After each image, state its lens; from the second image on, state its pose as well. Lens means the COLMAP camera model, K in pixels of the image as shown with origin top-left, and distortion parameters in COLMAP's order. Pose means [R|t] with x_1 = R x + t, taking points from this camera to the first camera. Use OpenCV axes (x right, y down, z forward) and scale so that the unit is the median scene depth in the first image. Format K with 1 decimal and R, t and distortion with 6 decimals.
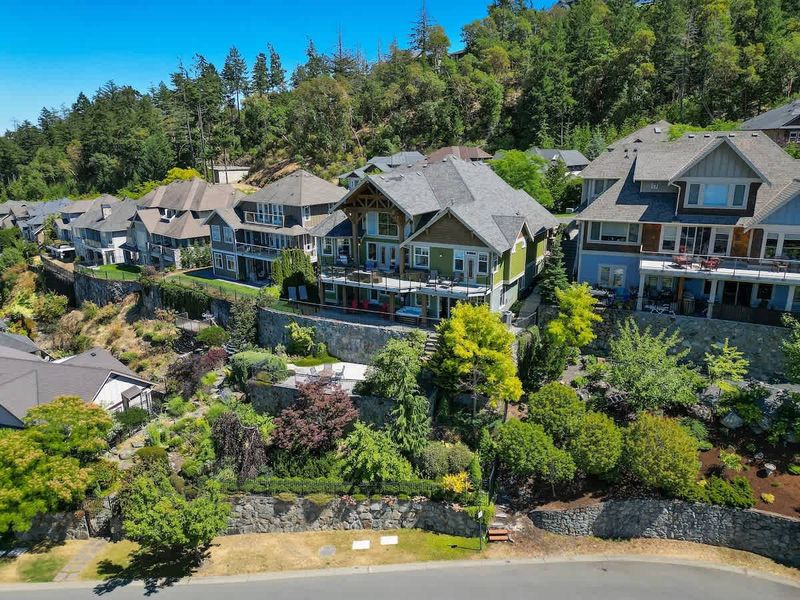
lens RADIAL K [[561.6, 0, 398.9], [0, 561.6, 295.0], [0, 0, 1]] dist [0.053235, -0.044153]
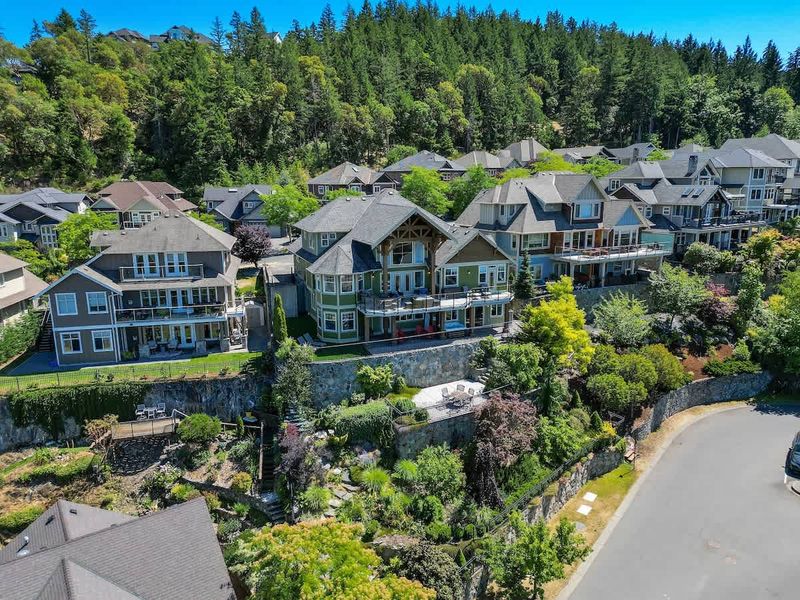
lens RADIAL K [[561.6, 0, 400.1], [0, 561.6, 295.4], [0, 0, 1]] dist [0.053235, -0.044153]
pose [[0.635047, -0.155489, 0.756663, -0.800385], [0.201794, 0.978912, 0.031799, -0.080133], [-0.745650, 0.132497, 0.653032, 0.316150]]
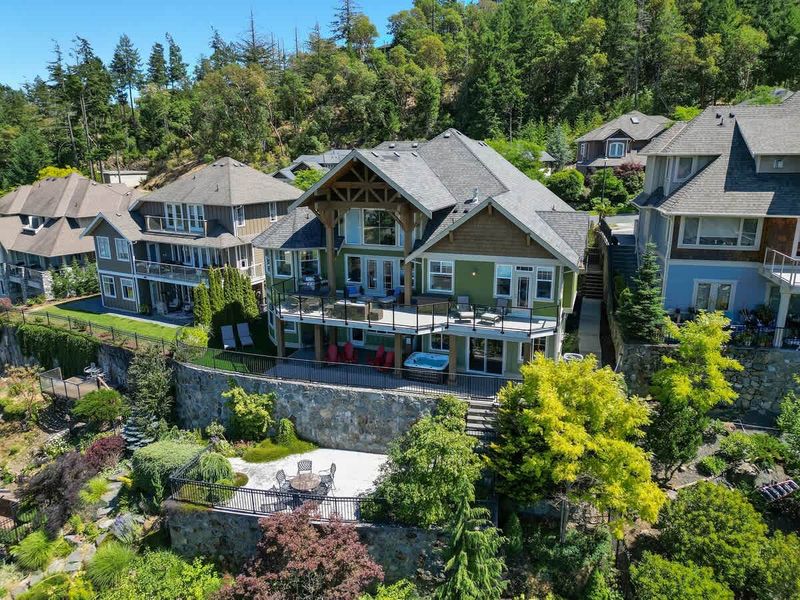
lens RADIAL K [[561.6, 0, 398.1], [0, 561.6, 296.3], [0, 0, 1]] dist [0.053235, -0.044153]
pose [[0.987752, -0.036893, 0.151605, -0.097065], [0.039189, 0.999158, -0.012179, -0.035343], [-0.151028, 0.017971, 0.988366, 0.336526]]
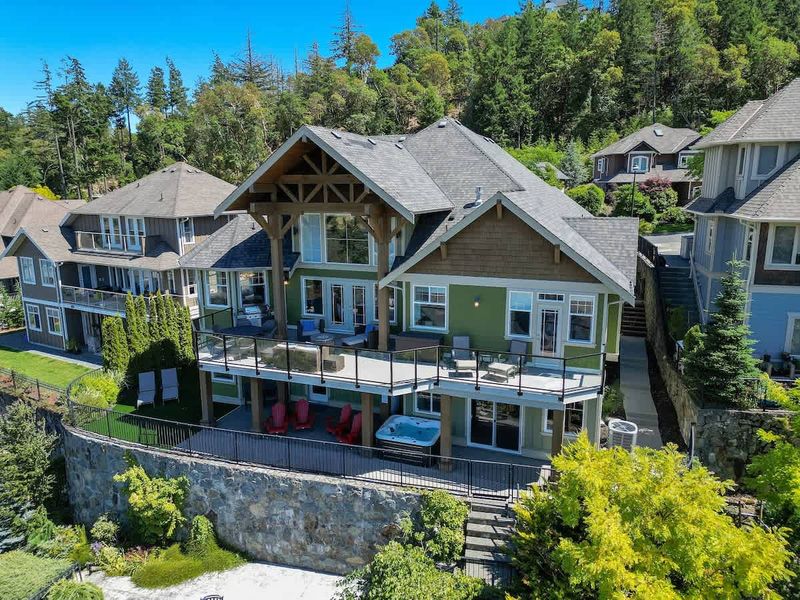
lens RADIAL K [[561.6, 0, 398.4], [0, 561.6, 296.4], [0, 0, 1]] dist [0.053235, -0.044153]
pose [[0.989652, -0.026554, 0.141007, -0.043101], [0.035611, 0.997435, -0.062097, -0.045213], [-0.138996, 0.066476, 0.988059, 0.507104]]
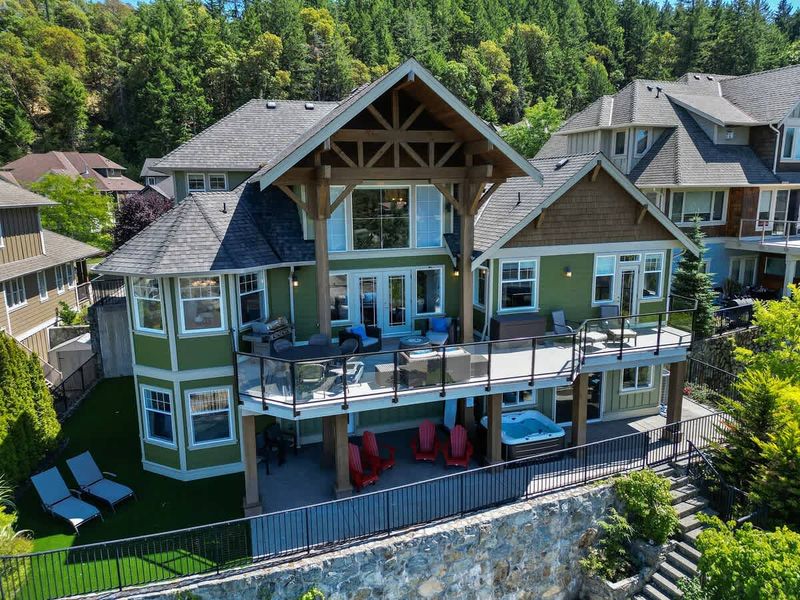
lens RADIAL K [[561.6, 0, 400.9], [0, 561.6, 297.6], [0, 0, 1]] dist [0.053235, -0.044153]
pose [[0.683687, -0.140272, 0.716167, -0.277496], [0.195778, 0.980635, 0.005172, -0.070756], [-0.703024, 0.136673, 0.697909, 0.709721]]
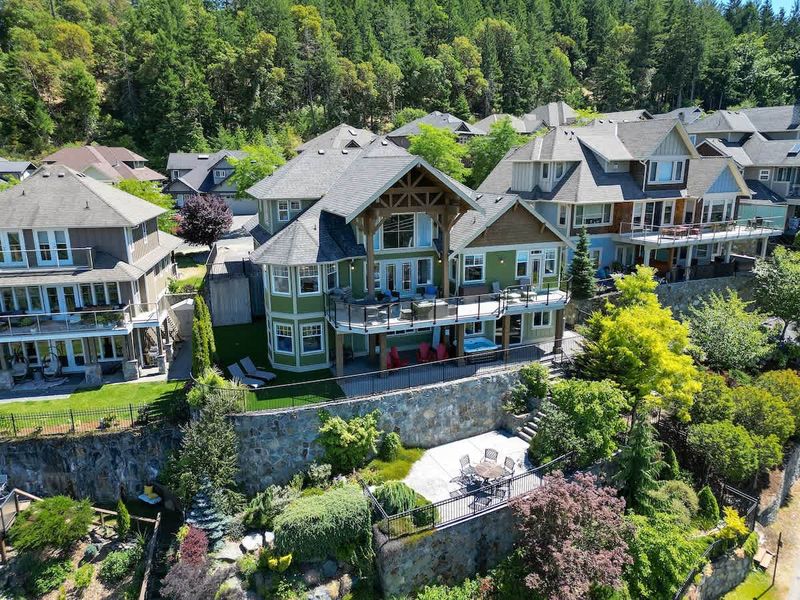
lens RADIAL K [[561.6, 0, 400.3], [0, 561.6, 296.7], [0, 0, 1]] dist [0.053235, -0.044153]
pose [[0.651305, -0.178559, 0.737508, -0.513774], [0.199340, 0.978045, 0.060755, -0.086365], [-0.732164, 0.107445, 0.672600, 0.531586]]
